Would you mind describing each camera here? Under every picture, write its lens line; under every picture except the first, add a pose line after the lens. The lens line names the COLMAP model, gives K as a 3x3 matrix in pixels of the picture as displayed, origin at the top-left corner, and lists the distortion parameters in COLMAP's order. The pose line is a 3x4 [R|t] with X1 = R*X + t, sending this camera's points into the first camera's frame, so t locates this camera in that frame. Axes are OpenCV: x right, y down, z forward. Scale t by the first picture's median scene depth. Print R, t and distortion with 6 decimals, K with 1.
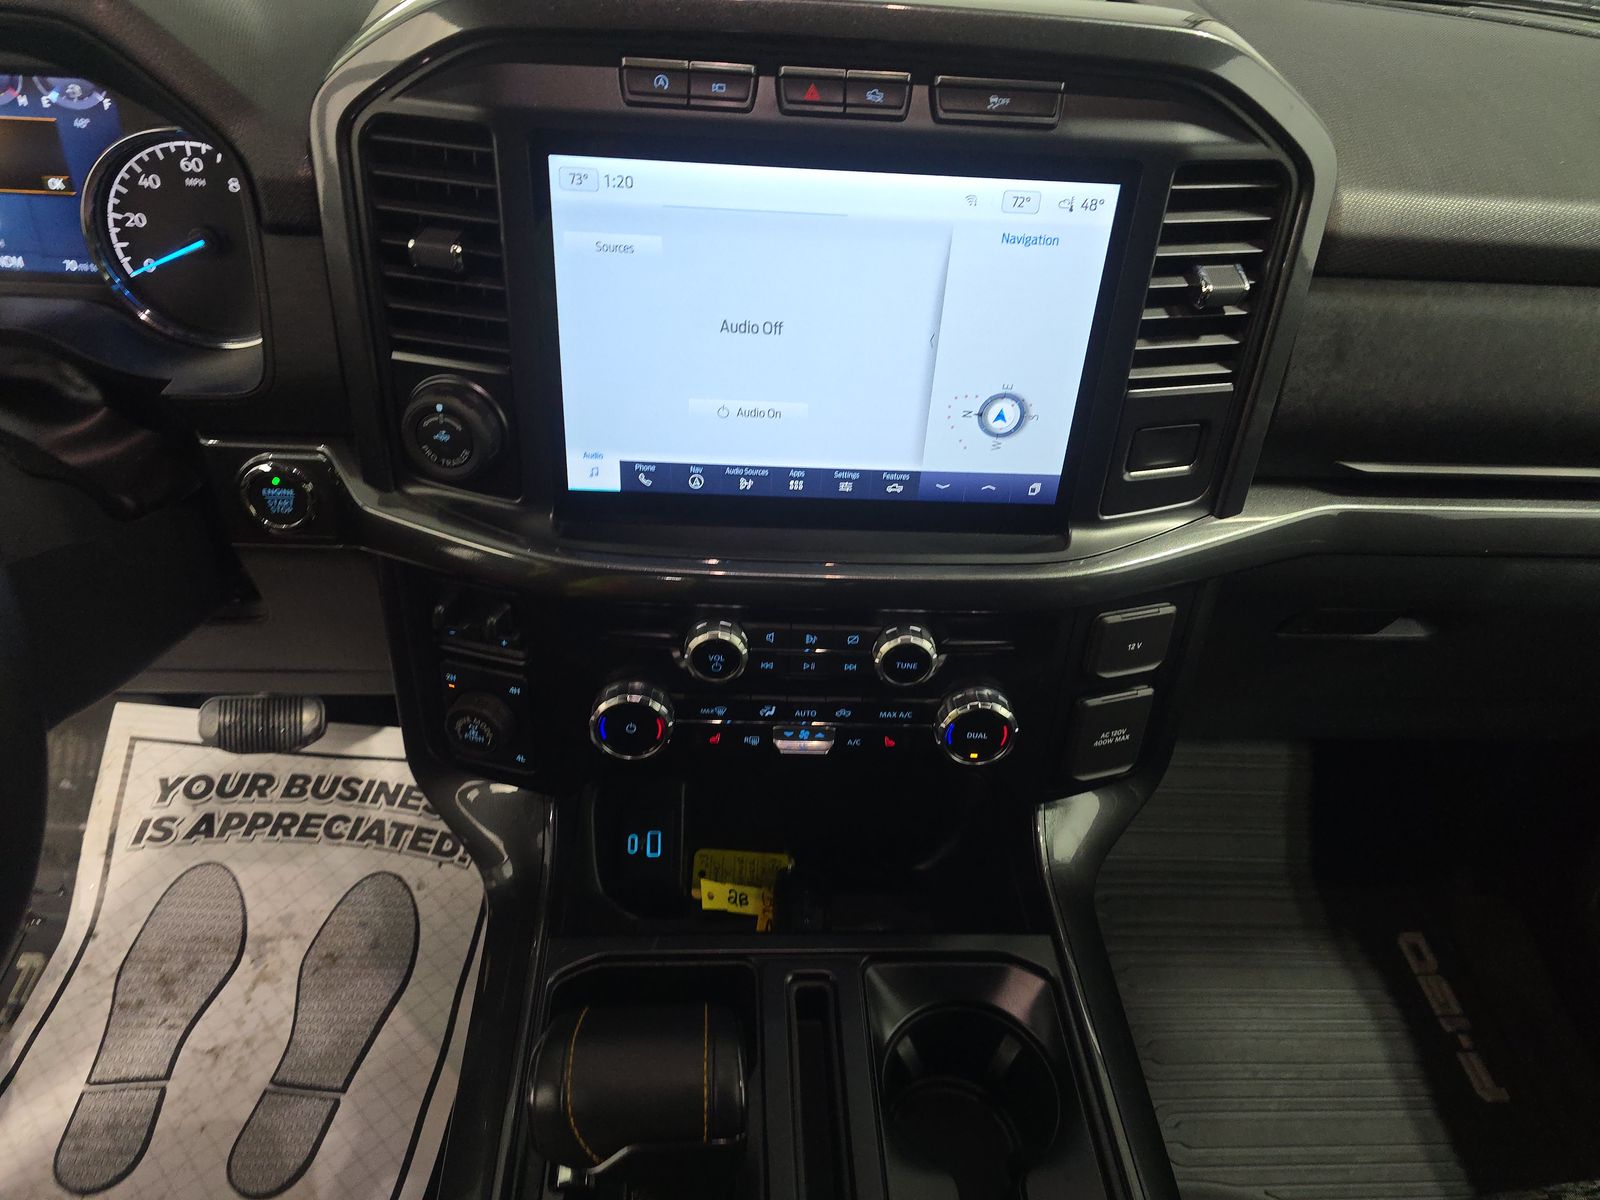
lens RADIAL K [[1073.0, 0, 800.0], [0, 1073.0, 600.0], [0, 0, 1]] dist [0.077005, -0.075378]
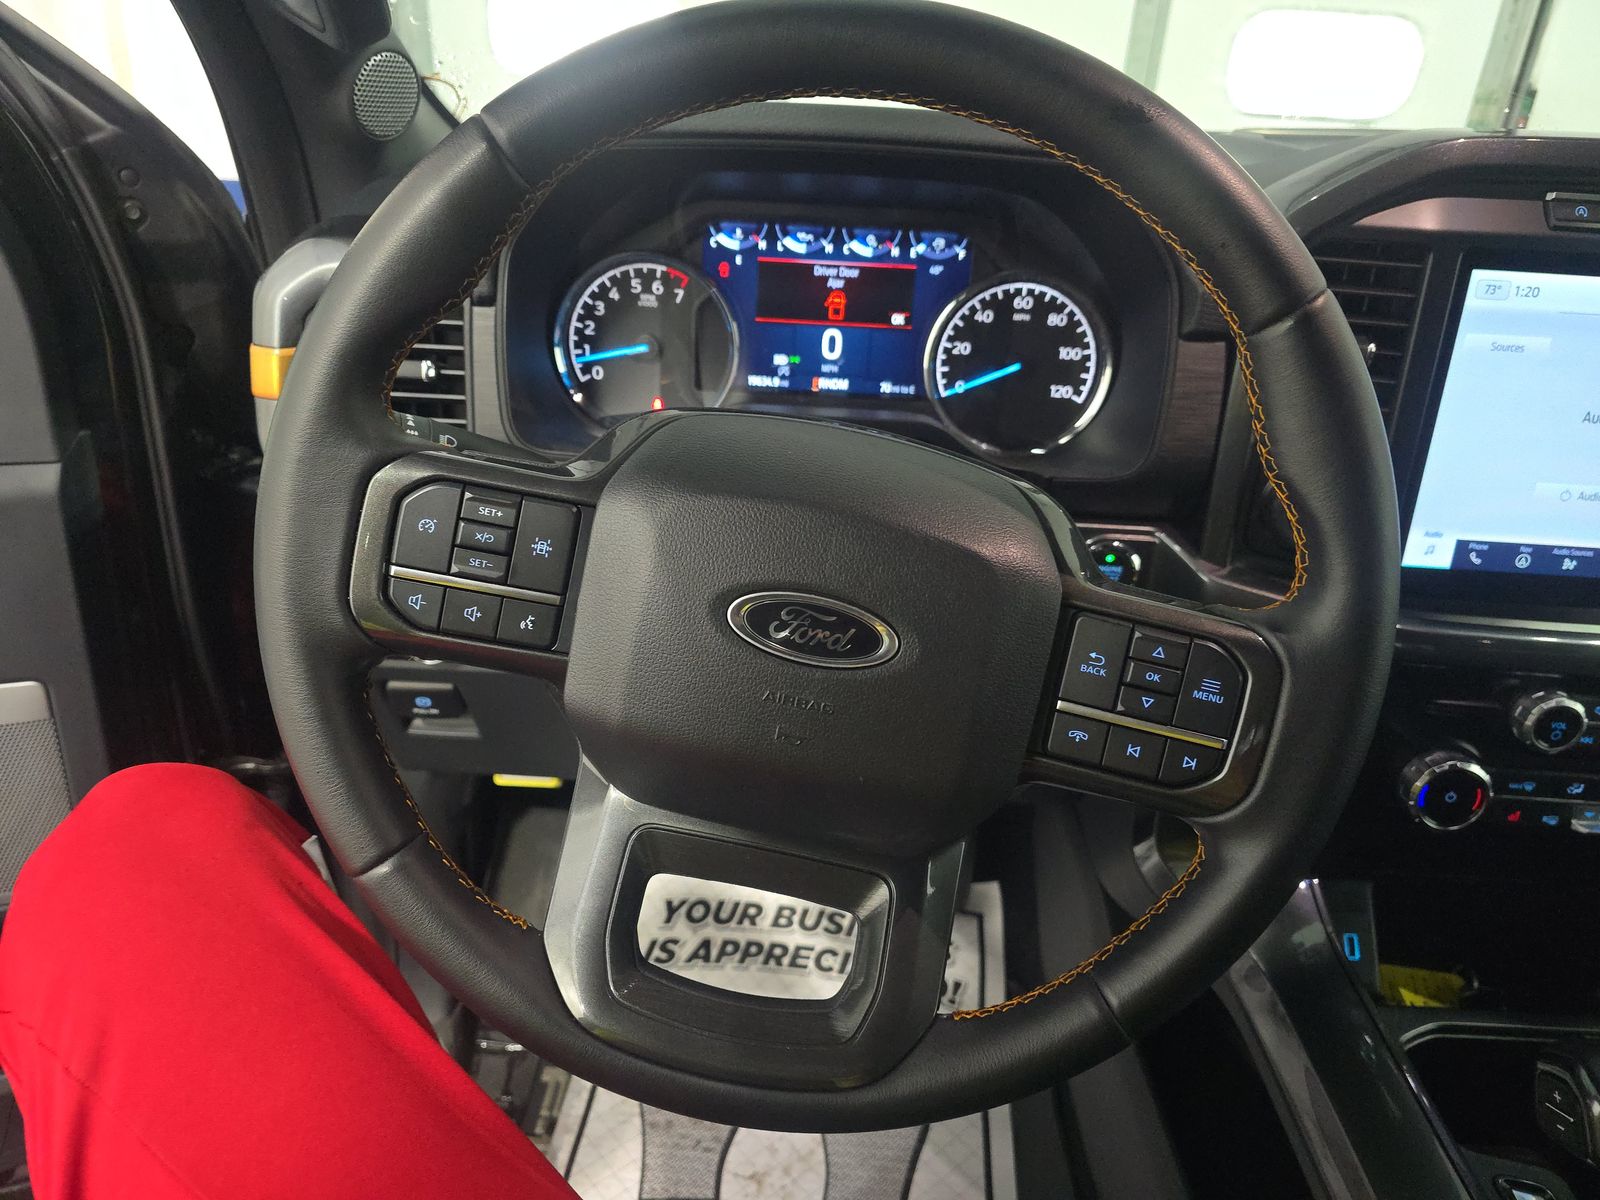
lens RADIAL K [[1111.7, 0, 800.0], [0, 1111.7, 600.0], [0, 0, 1]] dist [0.008423, -0.001138]
pose [[0.995998, 0.020980, -0.086881, -0.580338], [-0.038393, 0.978237, -0.203907, 0.148147], [0.080712, 0.206427, 0.975127, -0.113994]]
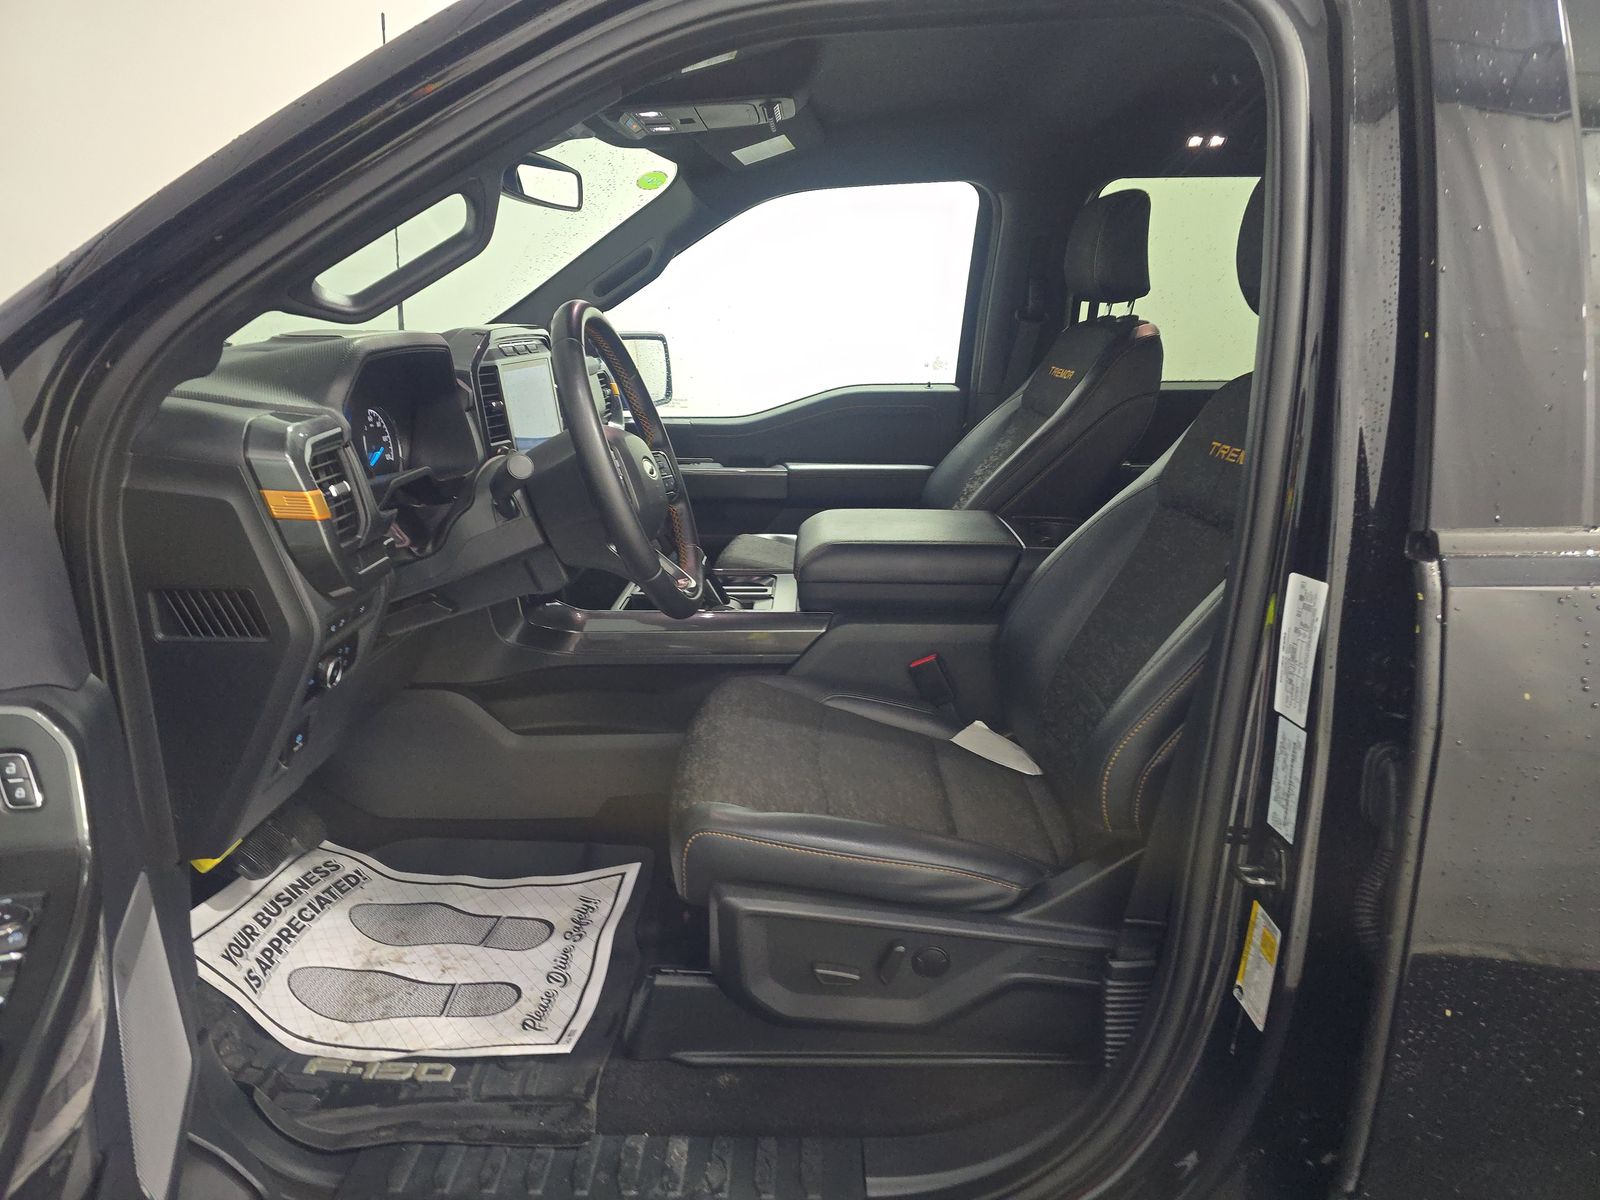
lens RADIAL K [[1073.0, 0, 800.0], [0, 1073.0, 600.0], [0, 0, 1]] dist [0.077005, -0.075378]
pose [[0.059617, -0.318748, 0.945963, -2.499020], [0.613688, 0.759111, 0.217111, -0.020239], [-0.787295, 0.567582, 0.240868, -0.104324]]
